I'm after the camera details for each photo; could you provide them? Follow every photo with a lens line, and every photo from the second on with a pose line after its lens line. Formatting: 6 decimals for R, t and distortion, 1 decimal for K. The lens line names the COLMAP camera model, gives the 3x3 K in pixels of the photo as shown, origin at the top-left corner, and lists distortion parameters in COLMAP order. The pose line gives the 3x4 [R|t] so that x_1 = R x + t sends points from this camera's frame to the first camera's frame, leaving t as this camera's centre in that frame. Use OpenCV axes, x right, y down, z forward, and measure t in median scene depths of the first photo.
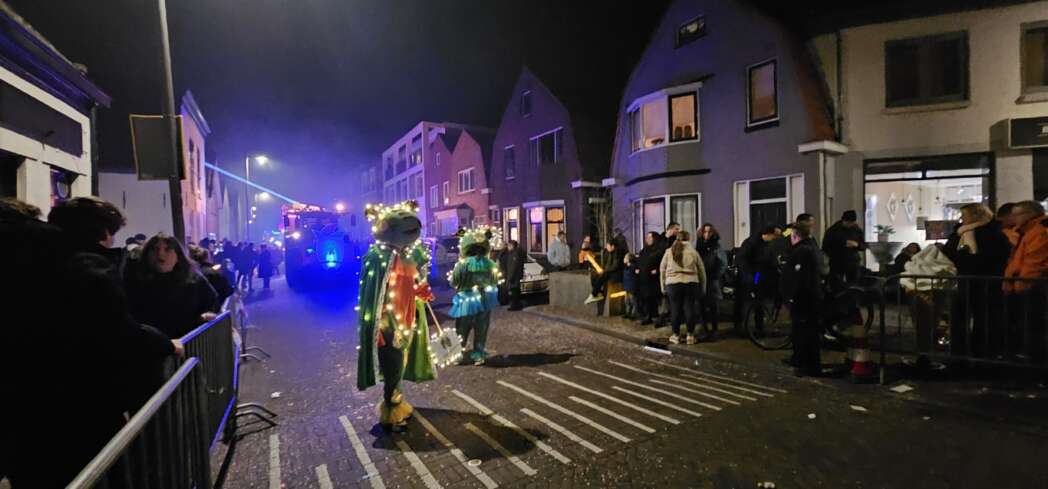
lens RADIAL K [[423.9, 0, 523.8], [0, 423.9, 244.3], [0, 0, 1]] dist [-0.003425, 0.000123]
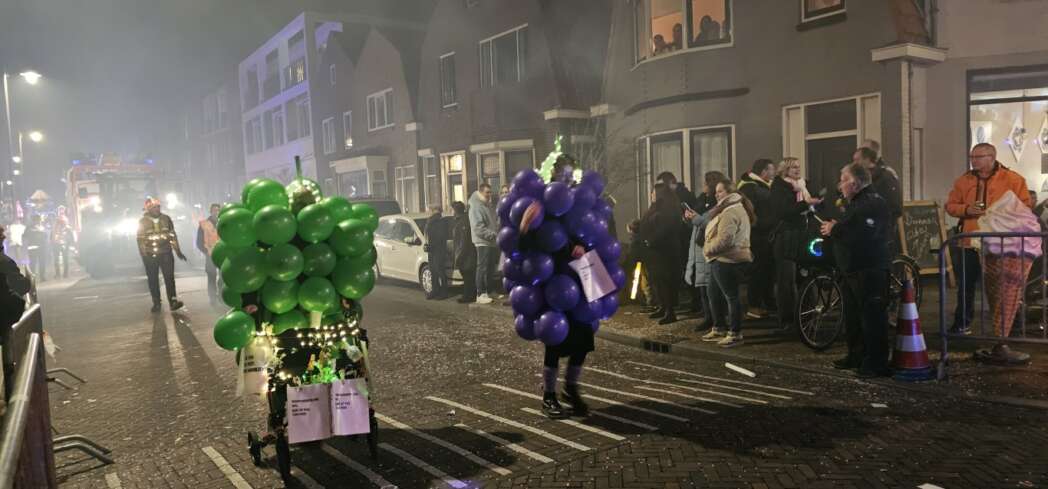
lens RADIAL K [[693.0, 0, 524.4], [0, 693.0, 240.4], [0, 0, 1]] dist [0.071083, -0.053157]
pose [[0.997889, -0.025243, 0.059829, 0.020813], [0.022700, 0.998825, 0.042818, 0.006342], [-0.060839, -0.041369, 0.997290, -0.091648]]
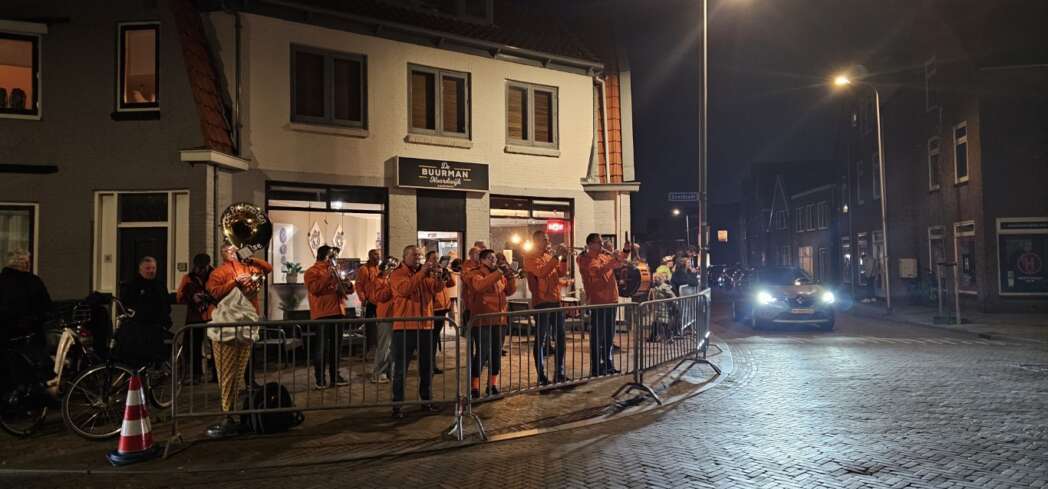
lens RADIAL K [[694.3, 0, 531.2], [0, 694.3, 242.1], [0, 0, 1]] dist [0.081483, -0.080305]
pose [[0.630307, 0.040376, 0.775296, 0.088347], [0.006937, 0.998314, -0.057630, -0.003853], [-0.776315, 0.041703, 0.628964, -0.208880]]
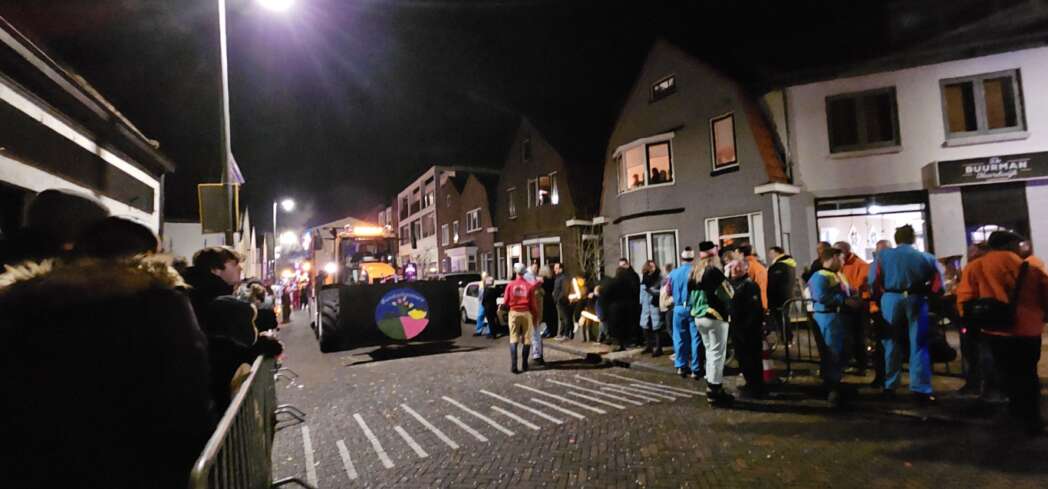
lens RADIAL K [[427.0, 0, 526.0], [0, 427.0, 244.1], [0, 0, 1]] dist [0.000007, -0.000104]
pose [[0.999226, -0.019545, -0.034151, 0.066365], [0.016783, 0.996705, -0.079356, -0.001000], [0.035589, 0.078721, 0.996261, -0.145844]]
